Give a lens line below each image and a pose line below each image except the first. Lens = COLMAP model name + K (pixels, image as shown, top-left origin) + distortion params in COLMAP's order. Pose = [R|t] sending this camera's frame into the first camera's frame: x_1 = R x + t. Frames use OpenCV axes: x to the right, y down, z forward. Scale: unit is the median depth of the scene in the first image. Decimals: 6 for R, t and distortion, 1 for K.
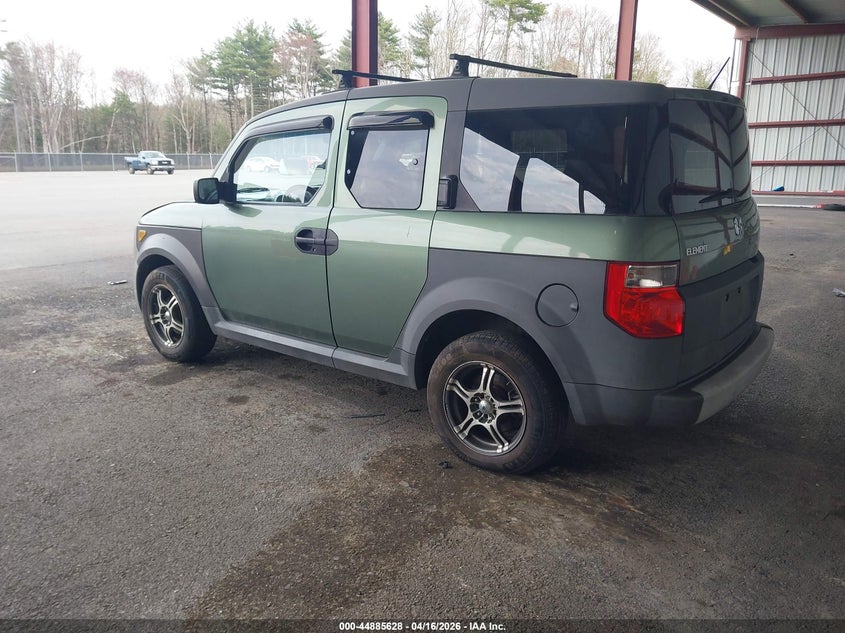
lens RADIAL K [[656.1, 0, 422.5], [0, 656.1, 316.5], [0, 0, 1]] dist [0.005879, -0.002029]
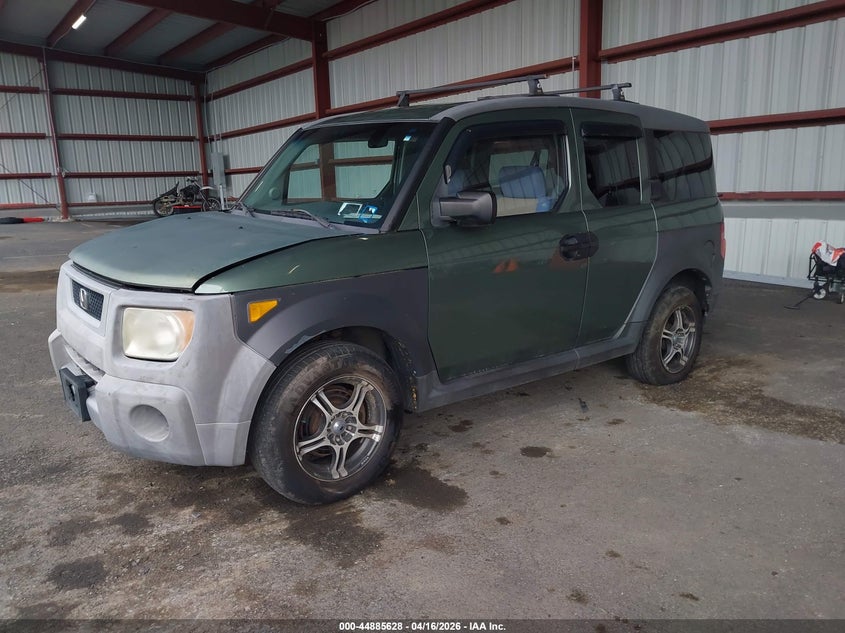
lens RADIAL K [[656.1, 0, 422.5], [0, 656.1, 316.5], [0, 0, 1]] dist [0.005879, -0.002029]
pose [[0.224061, -0.216027, 0.950331, -1.139515], [0.226877, 0.959895, 0.164709, -0.220915], [-0.947799, 0.178703, 0.264087, 0.946381]]
